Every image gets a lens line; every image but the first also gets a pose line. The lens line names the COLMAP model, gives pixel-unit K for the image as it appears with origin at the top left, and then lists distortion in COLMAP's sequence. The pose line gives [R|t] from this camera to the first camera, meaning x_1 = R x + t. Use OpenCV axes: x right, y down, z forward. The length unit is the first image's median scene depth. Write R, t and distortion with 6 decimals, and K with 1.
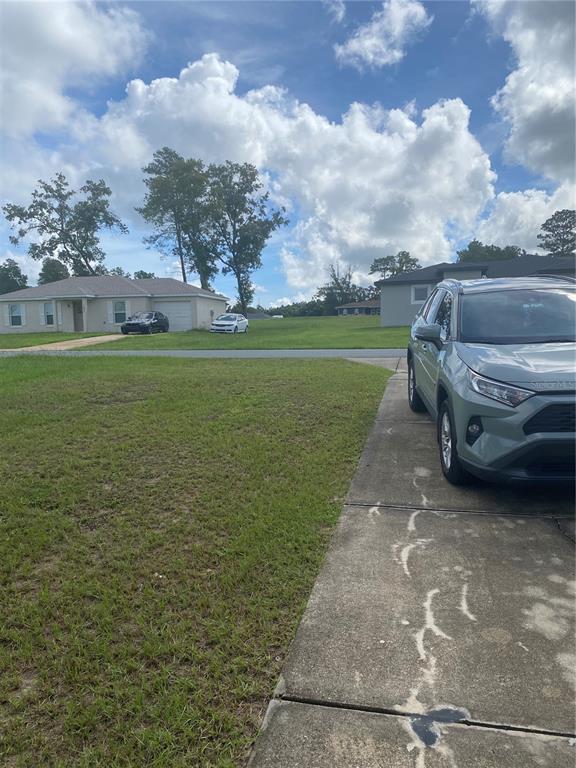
lens RADIAL K [[595.6, 0, 287.0], [0, 595.6, 384.2], [0, 0, 1]] dist [0.057885, -0.033225]
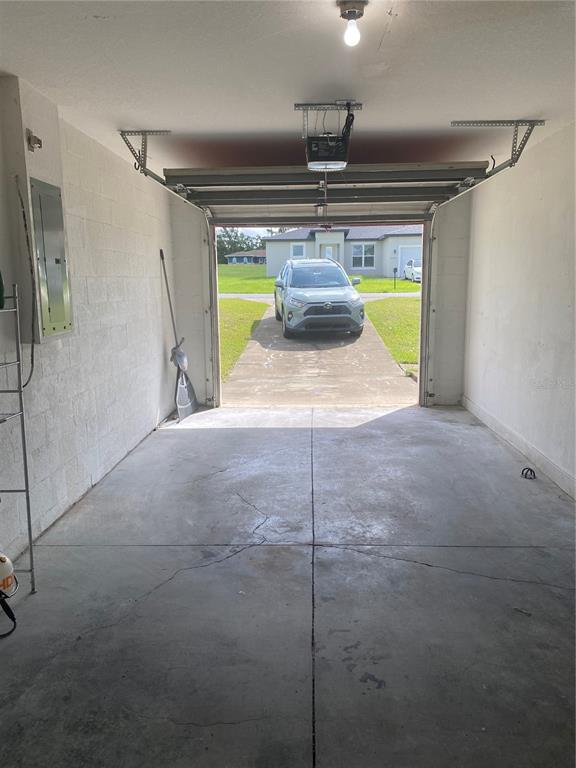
lens RADIAL K [[595.6, 0, 288.4], [0, 595.6, 384.2], [0, 0, 1]] dist [0.057885, -0.033225]
pose [[0.982604, -0.025547, 0.183947, -0.180618], [0.009658, 0.996182, 0.086761, 0.107777], [-0.185462, -0.083475, 0.979100, -1.368476]]
